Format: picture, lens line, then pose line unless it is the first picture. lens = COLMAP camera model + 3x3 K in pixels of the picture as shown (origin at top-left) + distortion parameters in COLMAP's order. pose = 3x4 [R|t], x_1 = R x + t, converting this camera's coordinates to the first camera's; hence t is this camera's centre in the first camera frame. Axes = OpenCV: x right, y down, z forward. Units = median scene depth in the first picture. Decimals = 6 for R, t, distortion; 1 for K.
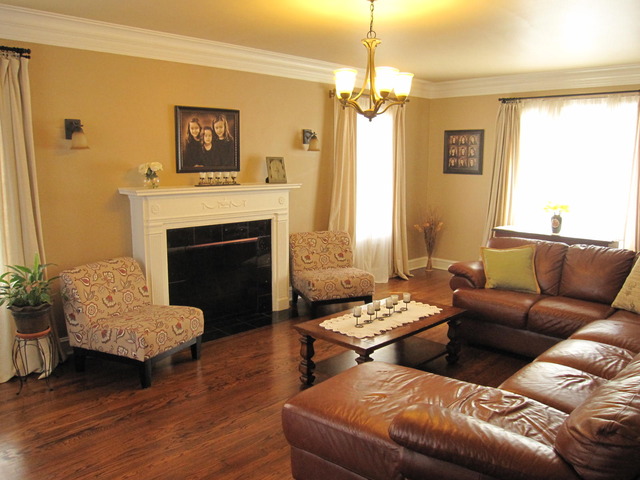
lens RADIAL K [[532.0, 0, 323.4], [0, 532.0, 238.9], [0, 0, 1]] dist [-0.091817, 0.077059]
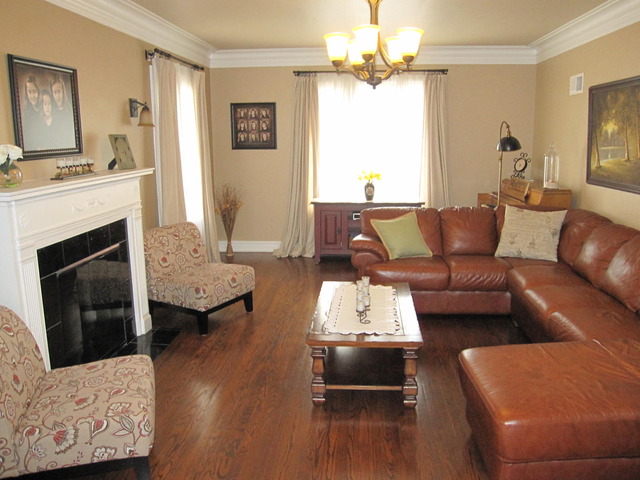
lens RADIAL K [[532.0, 0, 323.4], [0, 532.0, 238.9], [0, 0, 1]] dist [-0.091817, 0.077059]
pose [[0.764339, -0.138619, 0.629739, -0.331004], [0.111240, 0.990324, 0.082975, -0.034716], [-0.635147, 0.006631, 0.772363, 0.226015]]
